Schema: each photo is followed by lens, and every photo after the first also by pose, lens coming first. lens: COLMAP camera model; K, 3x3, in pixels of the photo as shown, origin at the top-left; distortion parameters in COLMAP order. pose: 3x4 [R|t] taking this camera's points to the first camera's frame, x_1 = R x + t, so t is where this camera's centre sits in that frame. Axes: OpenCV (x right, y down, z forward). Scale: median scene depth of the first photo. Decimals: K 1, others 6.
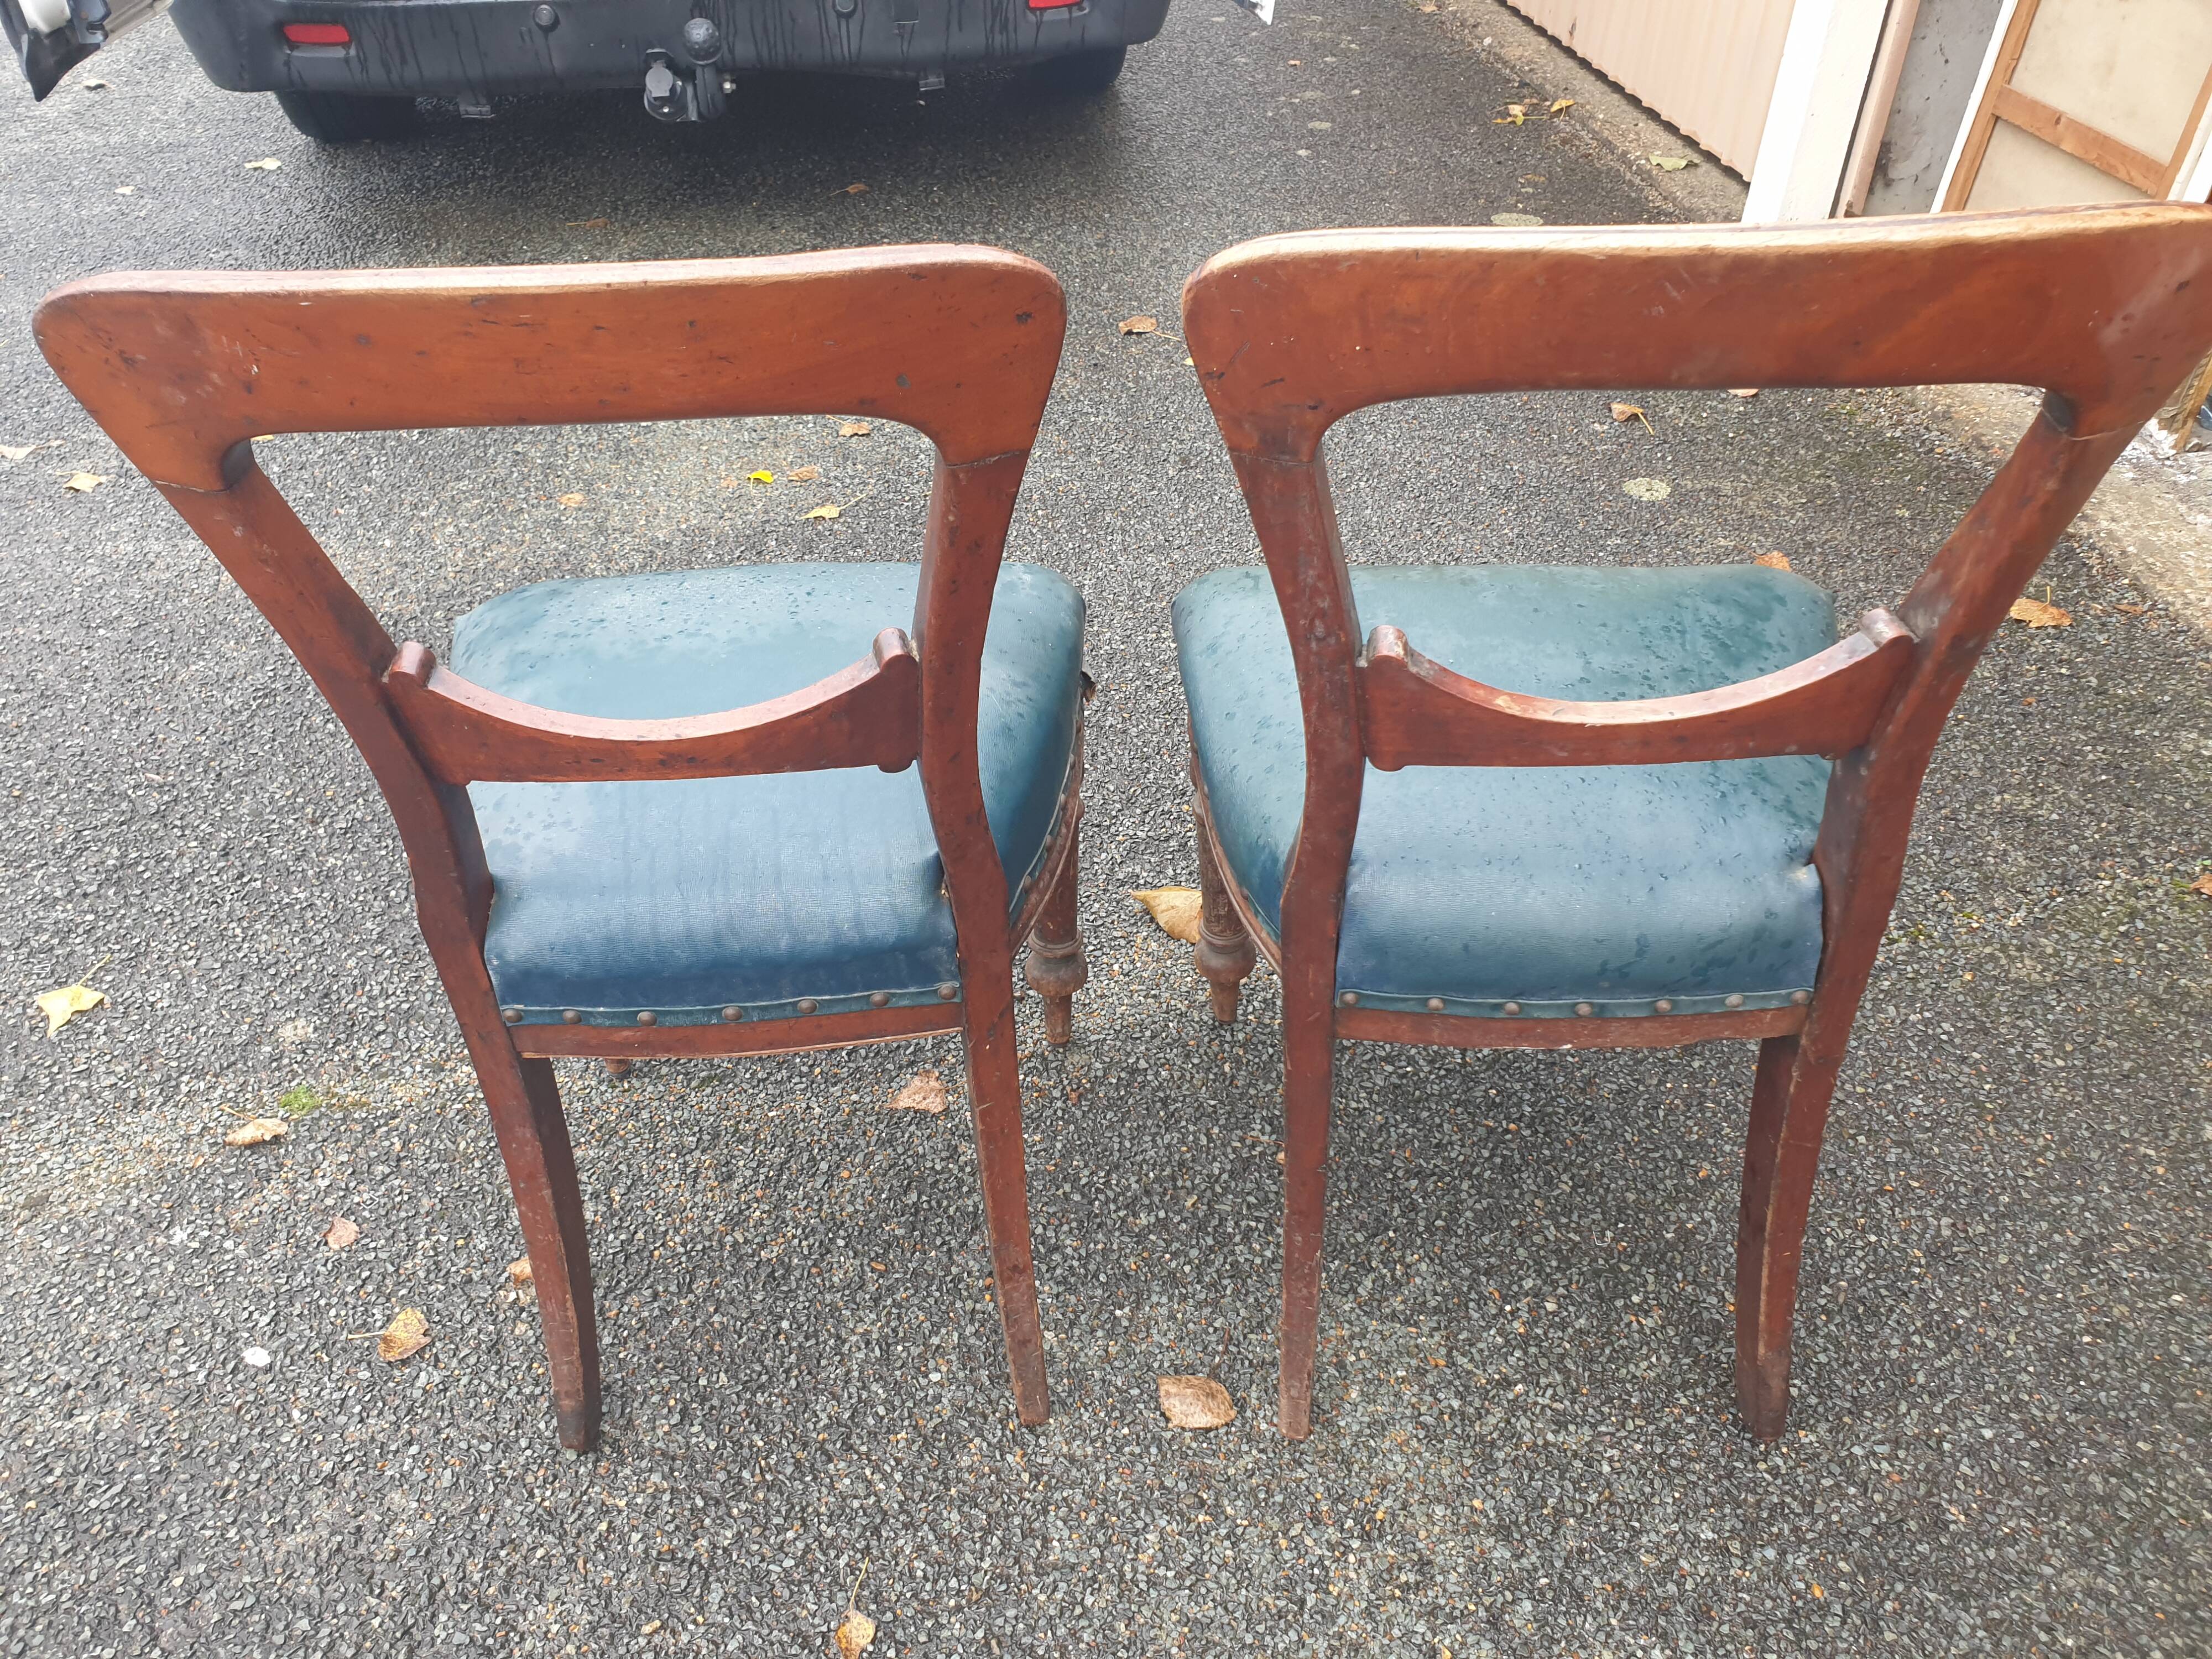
lens RADIAL K [[1720.2, 0, 1084.3], [0, 1720.2, 827.7], [0, 0, 1]] dist [-0.006738, 0.037539]
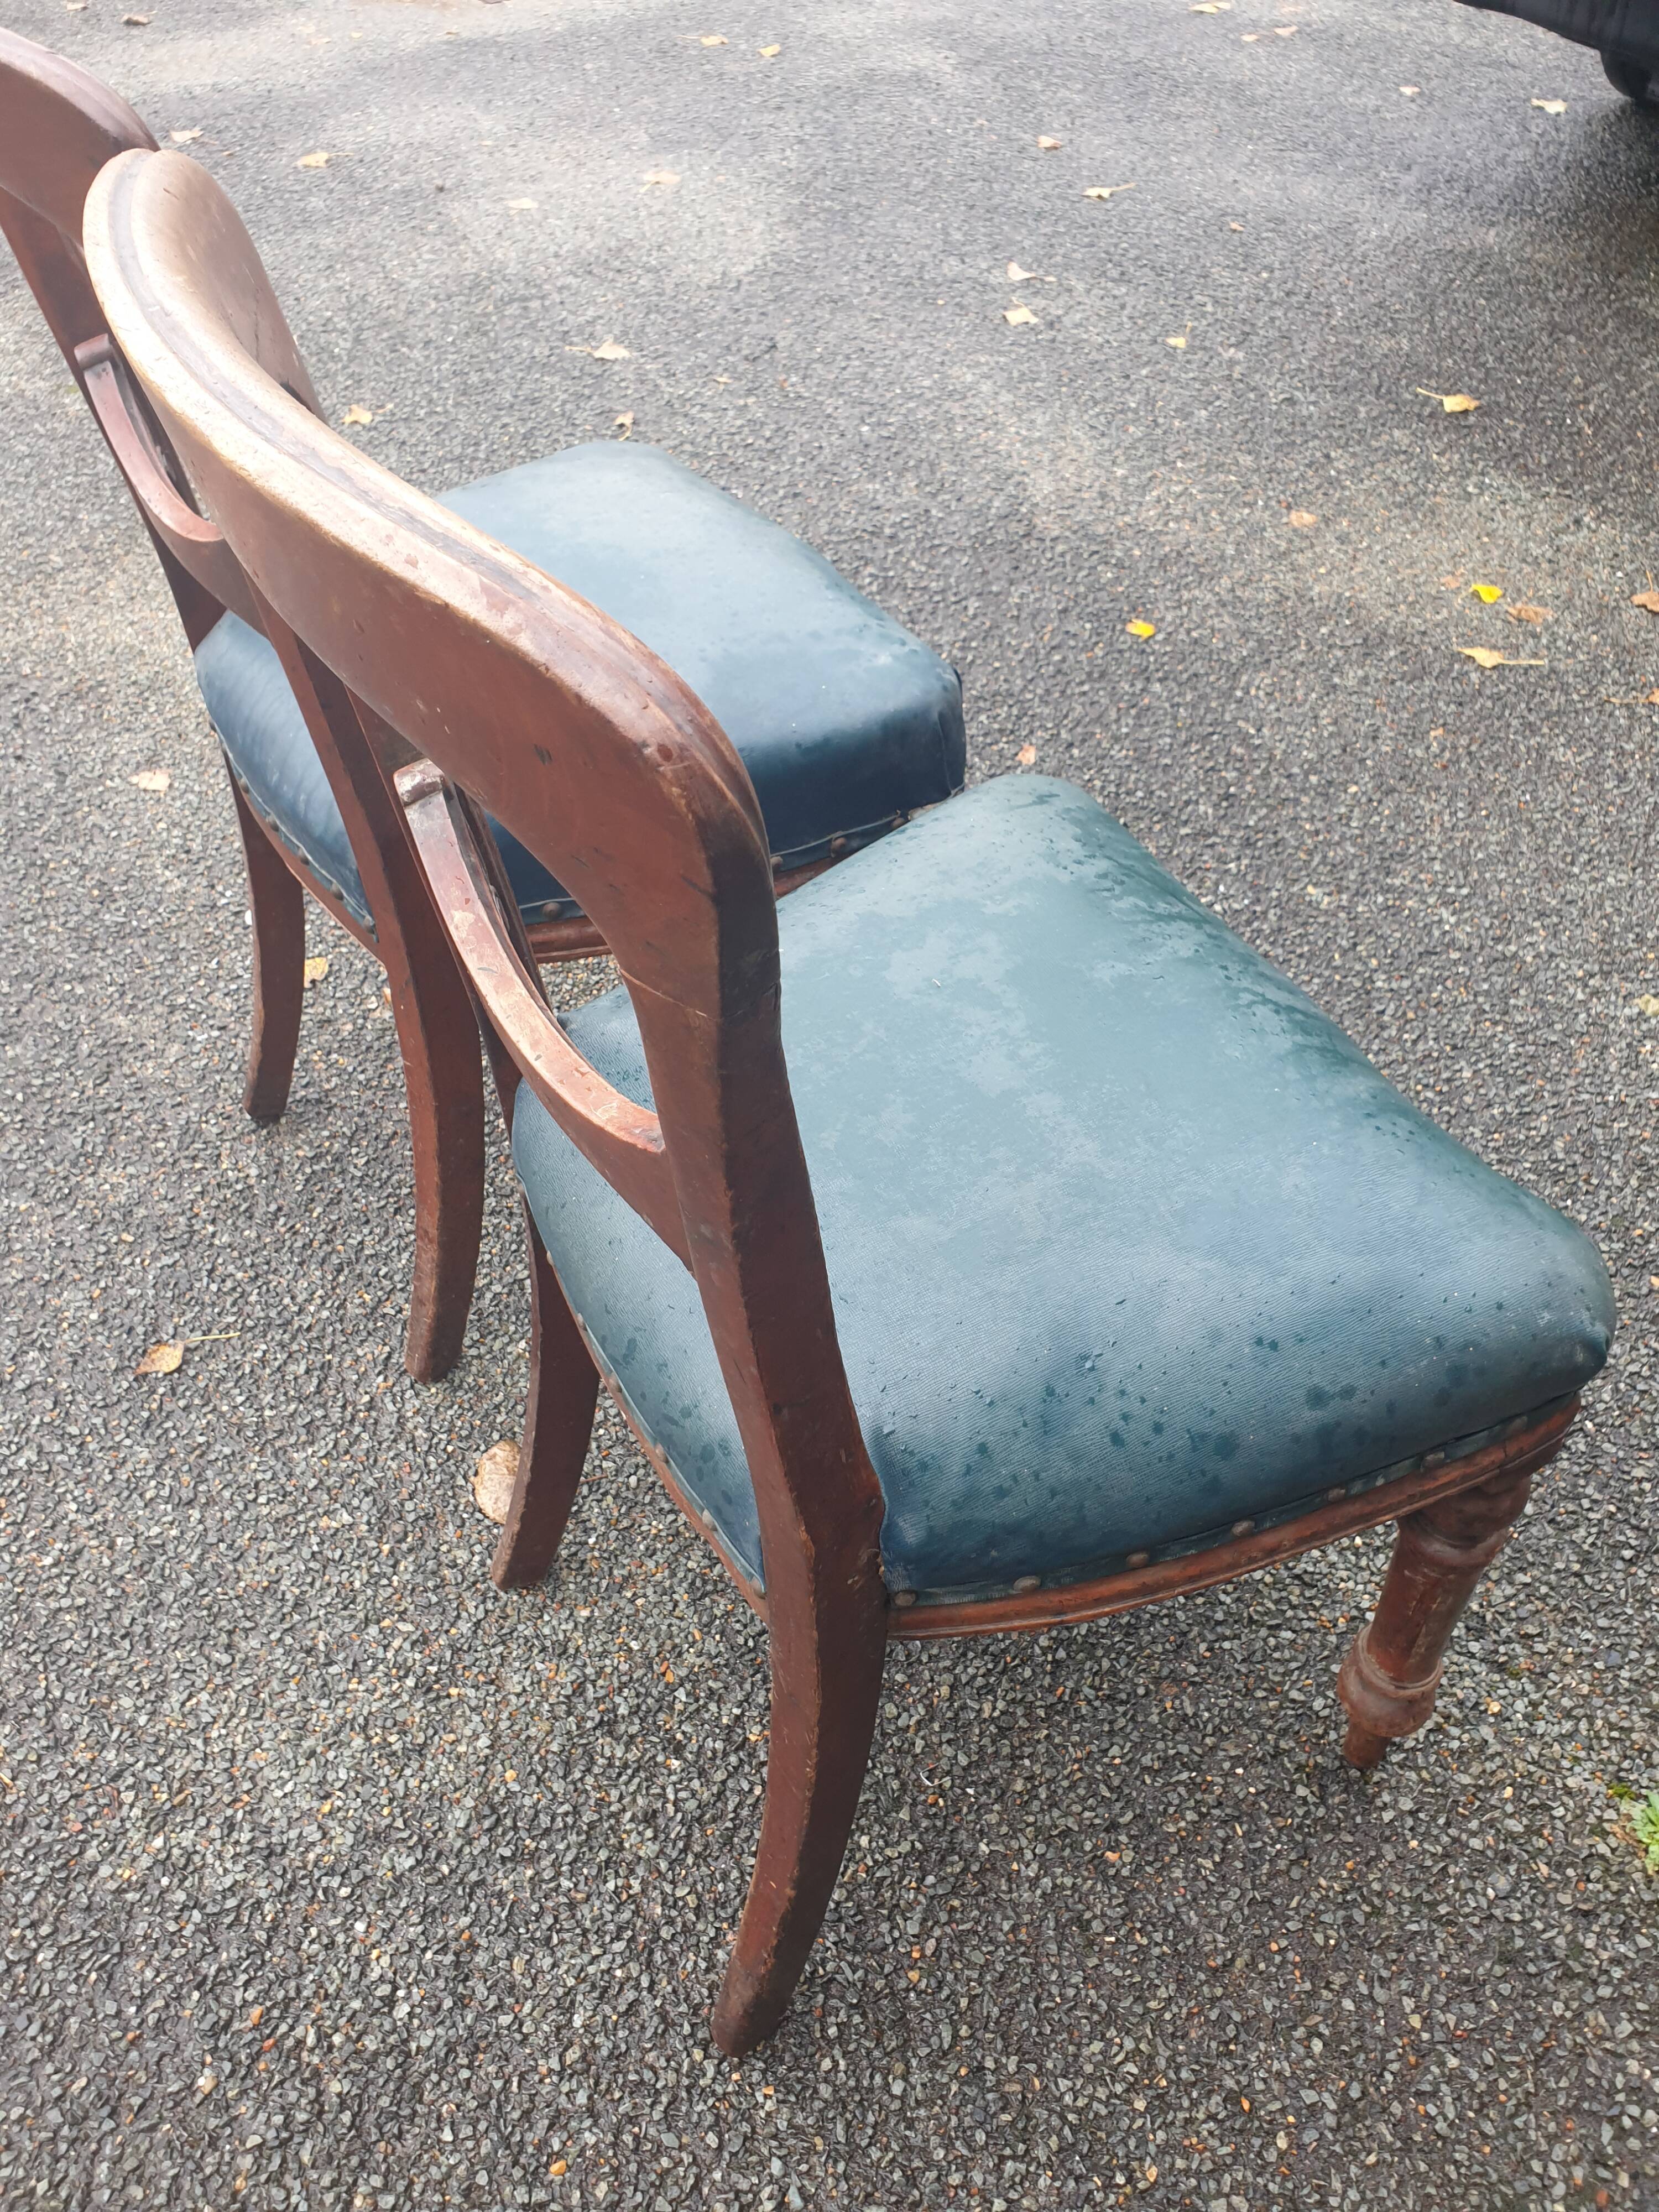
lens RADIAL K [[1720.2, 0, 822.5], [0, 1720.2, 1141.8], [0, 0, 1]] dist [-0.006738, 0.037539]
pose [[0.518830, 0.634299, -0.573132, 0.591441], [-0.535728, 0.763695, 0.360229, -0.255726], [0.666191, 0.120145, 0.736040, 0.395215]]
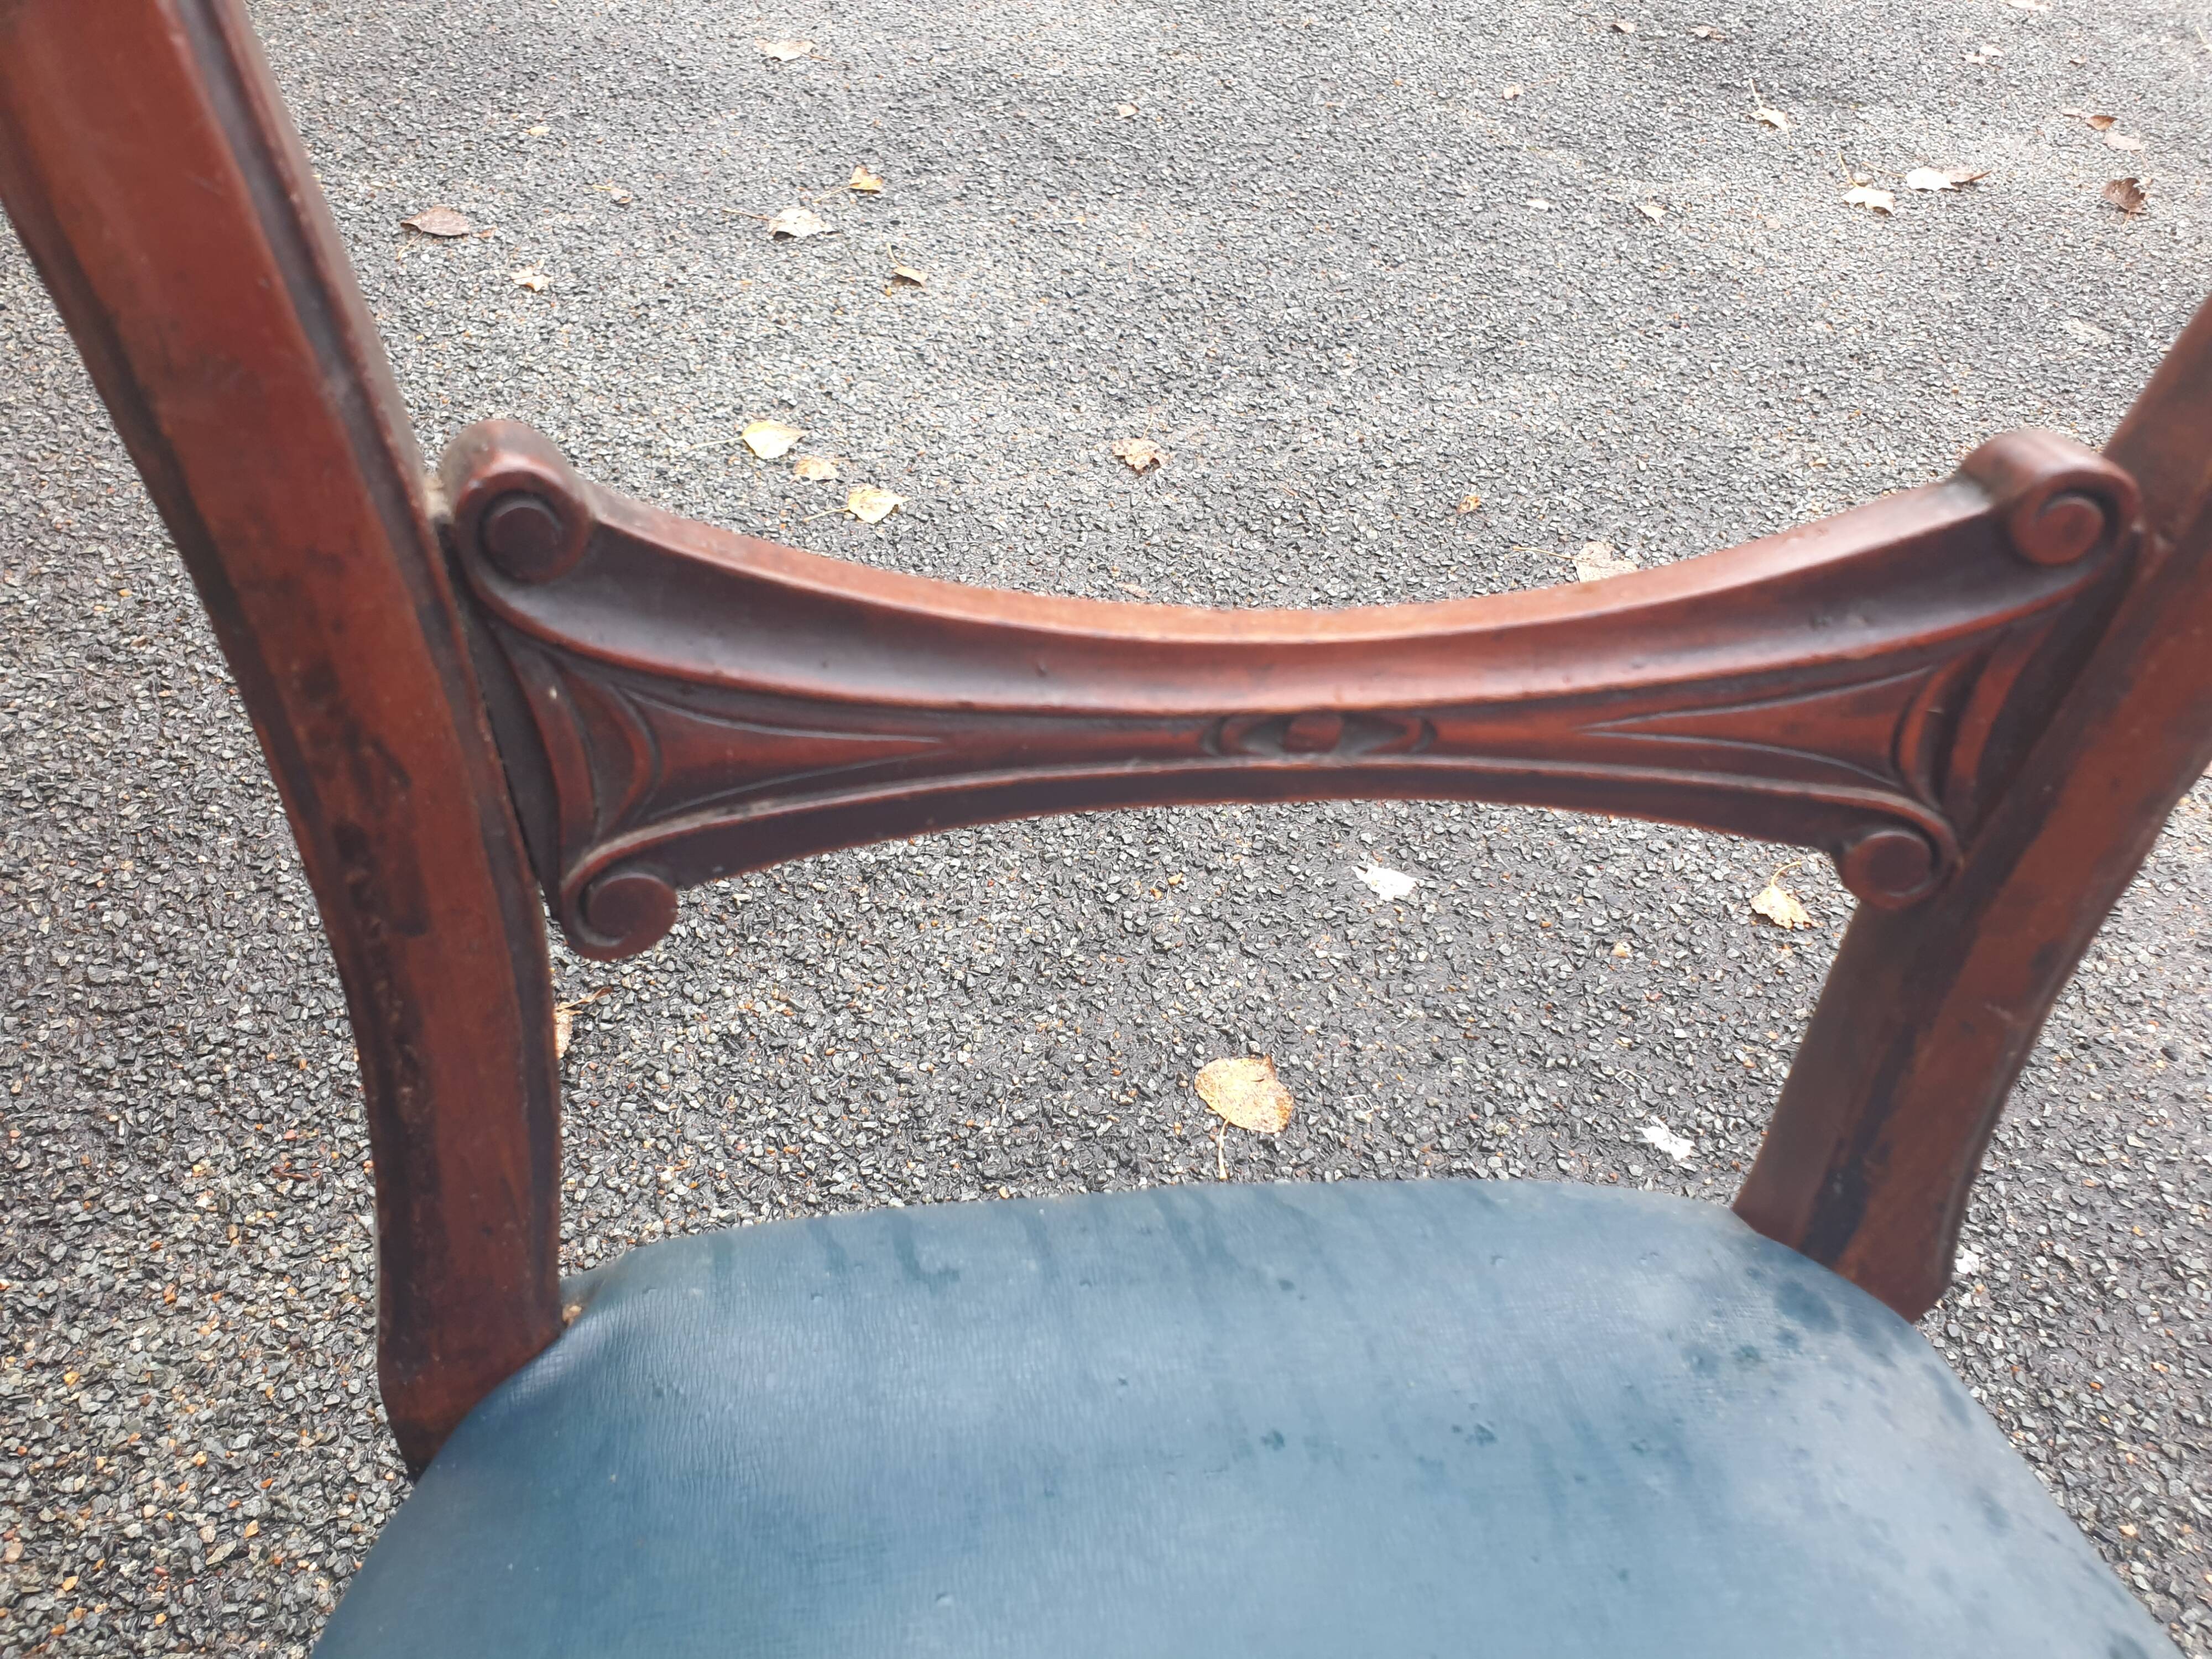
lens RADIAL K [[1720.2, 0, 1120.7], [0, 1720.2, 855.8], [0, 0, 1]] dist [-0.006738, 0.037539]
pose [[-0.993176, 0.017281, -0.115336, -0.130318], [-0.112645, 0.113957, 0.987079, -0.273303], [0.030201, 0.993335, -0.111233, 0.784733]]
